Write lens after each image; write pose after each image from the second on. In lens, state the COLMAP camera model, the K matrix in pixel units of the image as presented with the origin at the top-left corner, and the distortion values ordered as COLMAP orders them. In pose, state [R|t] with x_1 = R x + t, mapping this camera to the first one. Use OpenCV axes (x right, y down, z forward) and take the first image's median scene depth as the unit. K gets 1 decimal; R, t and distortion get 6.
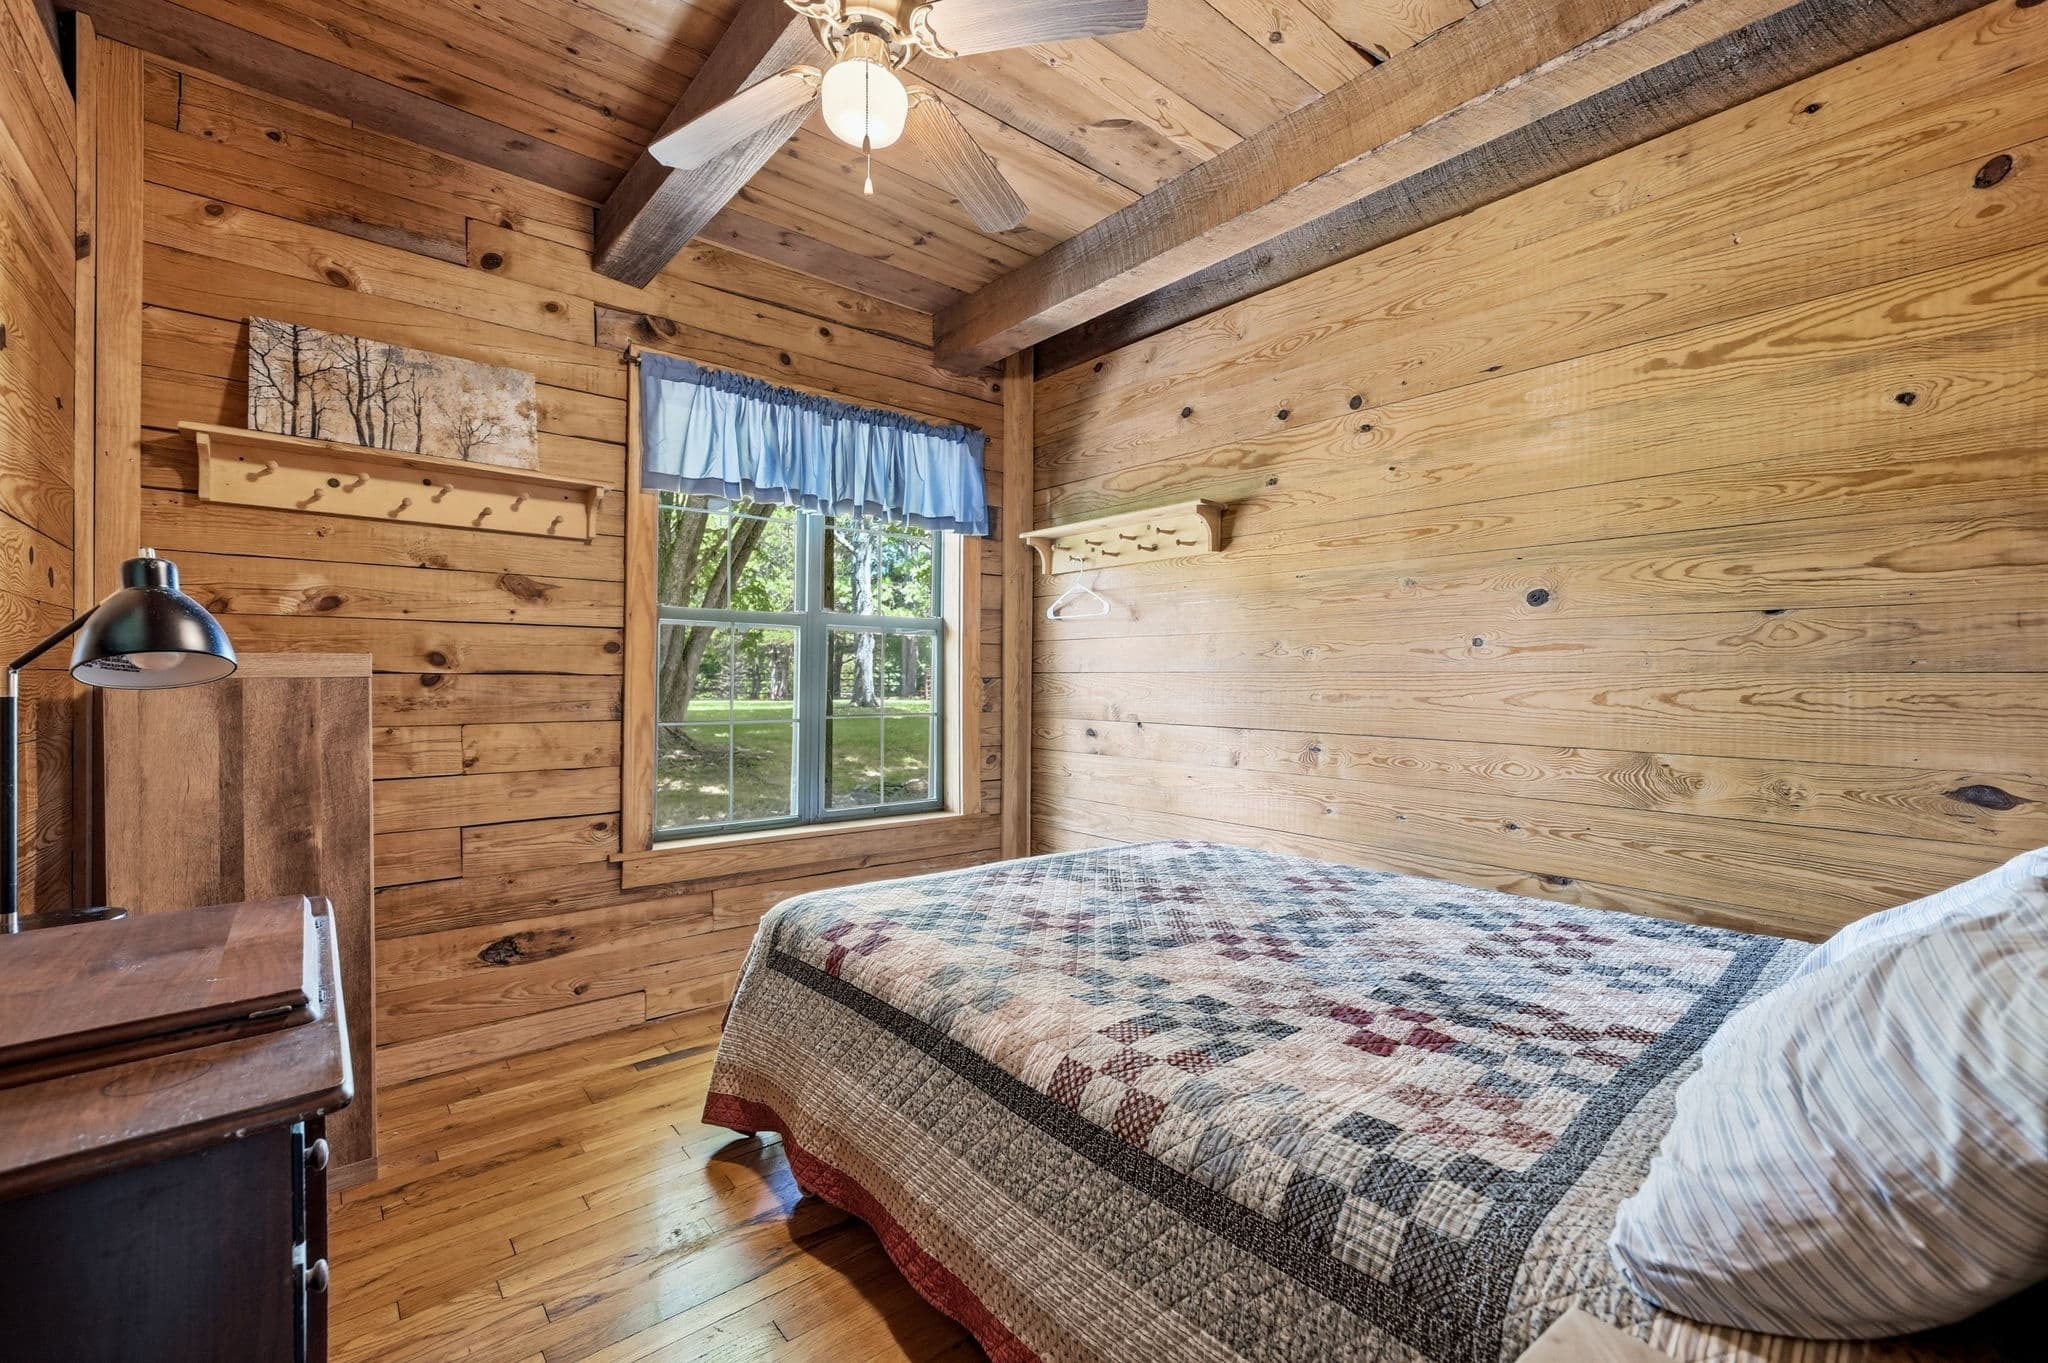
lens RADIAL K [[881.8, 0, 1025.3], [0, 881.8, 682.6], [0, 0, 1]] dist [0.010994, 0.000043]
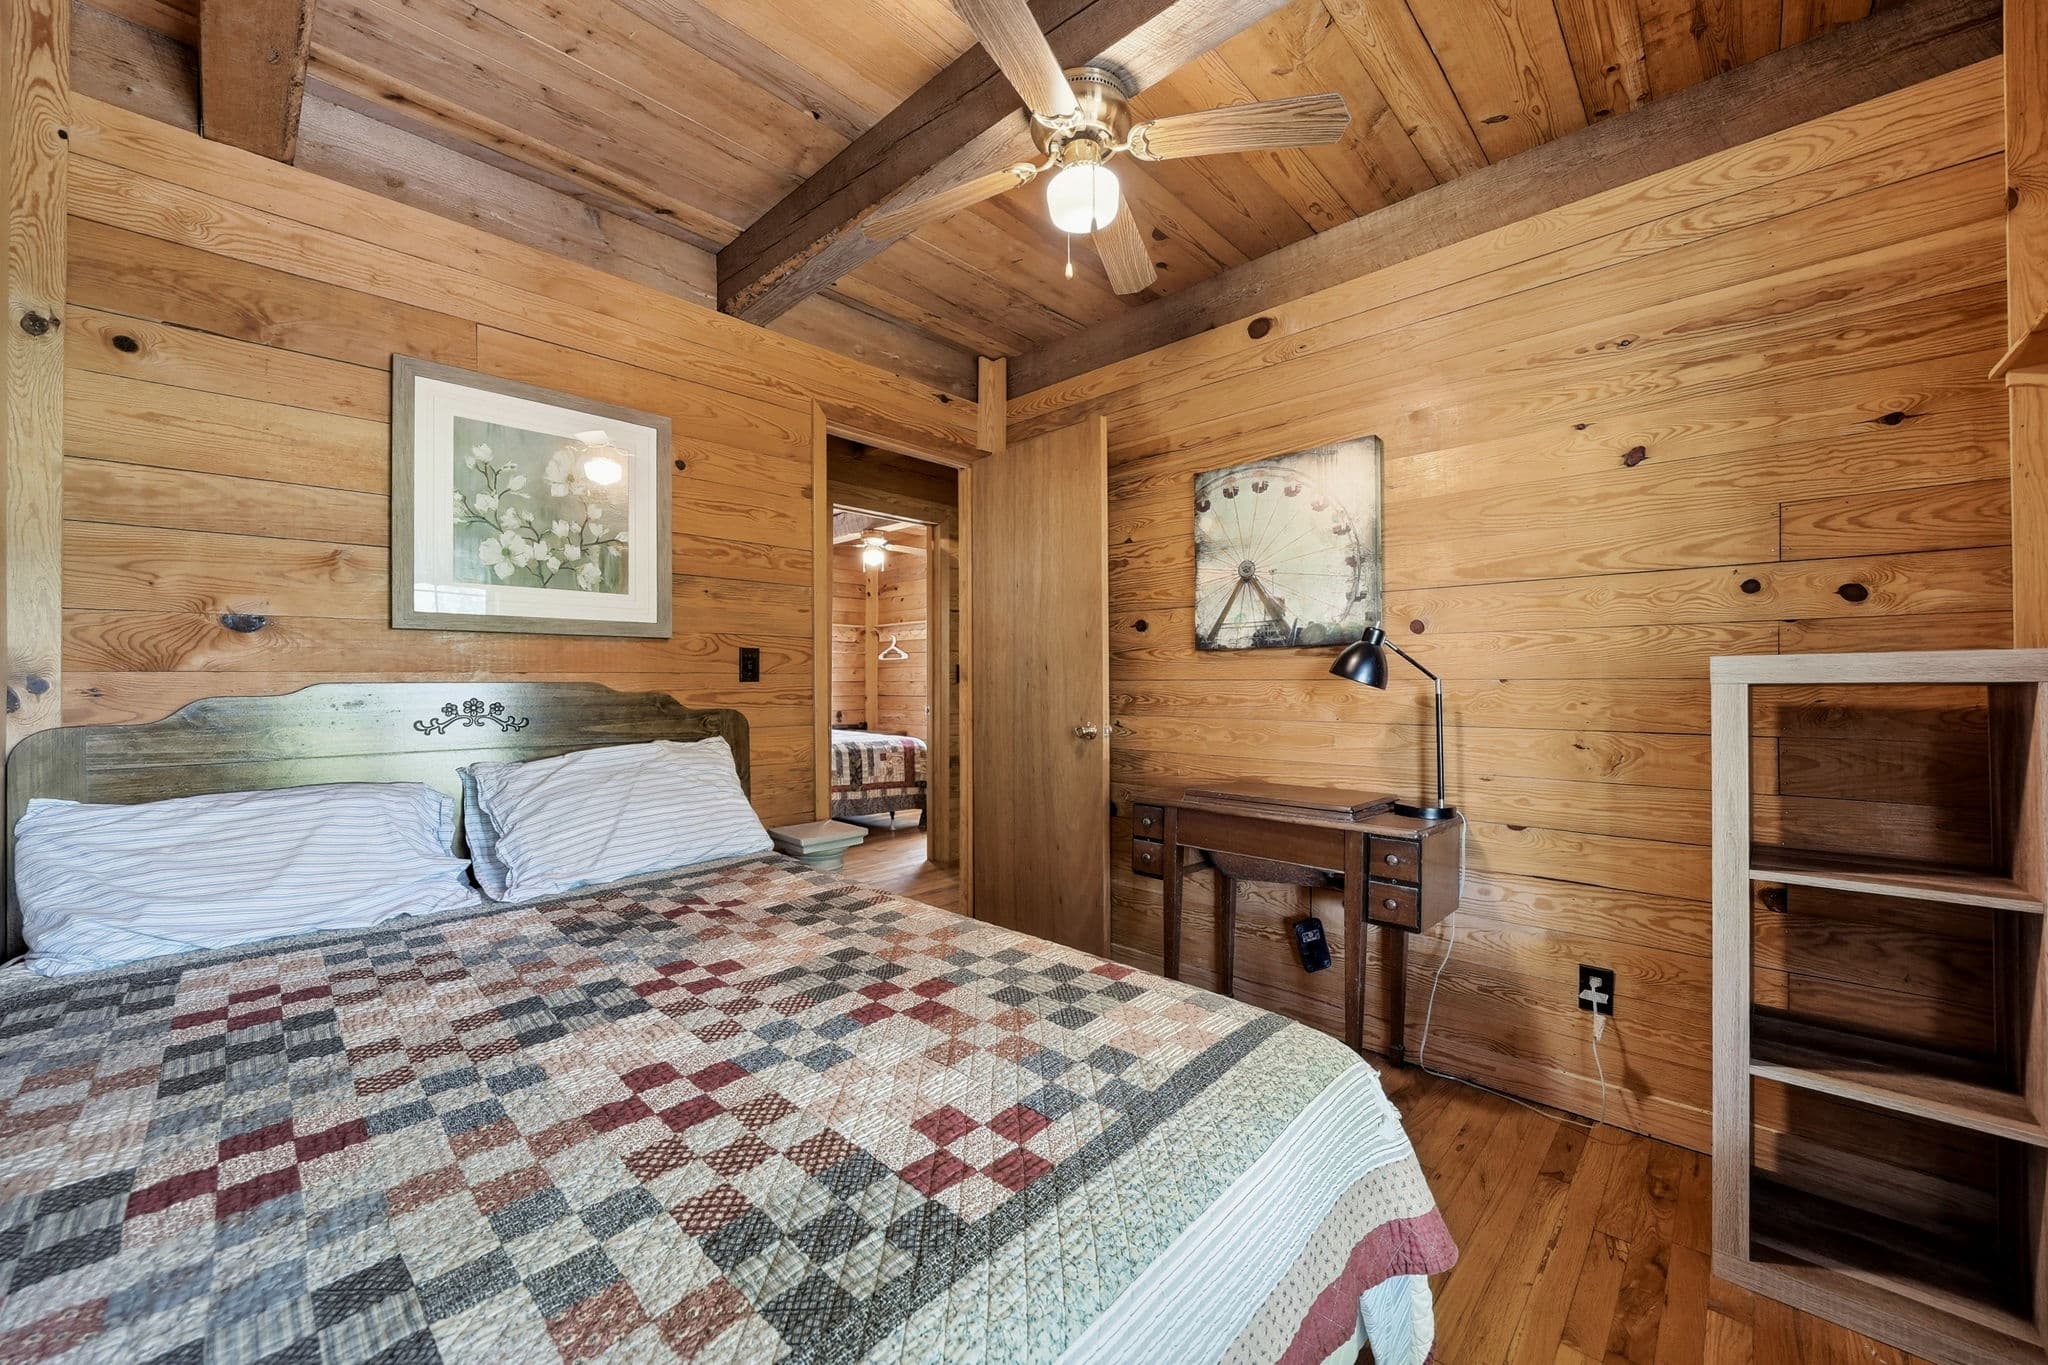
lens RADIAL K [[770.6, 0, 1025.4], [0, 770.6, 679.8], [0, 0, 1]] dist [-0.000402, 0.000000]
pose [[-0.993126, -0.001833, -0.117033, 0.010223], [-0.001740, 0.999998, -0.000902, -0.005172], [0.117034, -0.000692, -0.993128, 1.788345]]
